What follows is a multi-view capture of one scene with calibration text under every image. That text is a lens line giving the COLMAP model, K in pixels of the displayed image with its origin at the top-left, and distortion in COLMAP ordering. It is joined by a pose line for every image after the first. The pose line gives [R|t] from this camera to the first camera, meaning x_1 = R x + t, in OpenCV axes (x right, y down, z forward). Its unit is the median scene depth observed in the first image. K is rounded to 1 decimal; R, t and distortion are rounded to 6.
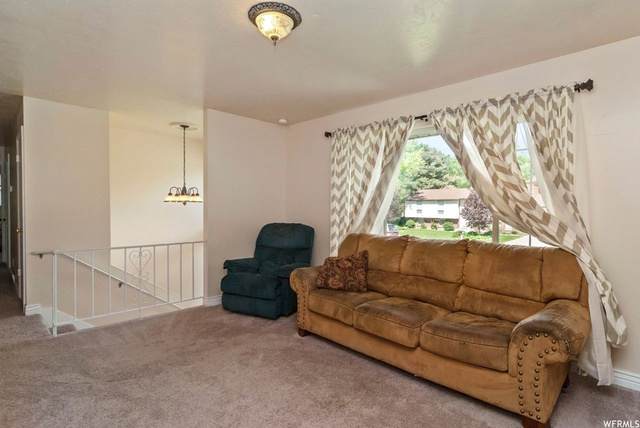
lens RADIAL K [[352.8, 0, 322.4], [0, 352.8, 206.7], [0, 0, 1]] dist [-0.000305, 0.000527]
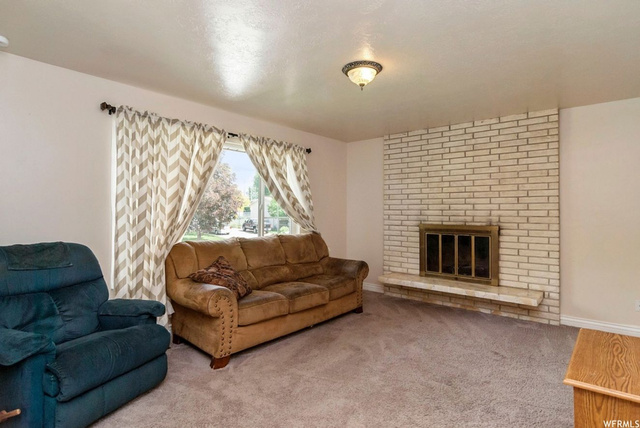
lens RADIAL K [[352.8, 0, 322.4], [0, 352.8, 206.7], [0, 0, 1]] dist [-0.000305, 0.000527]
pose [[-0.088825, 0.017120, 0.995900, -0.830127], [0.000170, 0.999853, -0.017172, -0.000495], [-0.996047, -0.001356, -0.088814, 0.766749]]
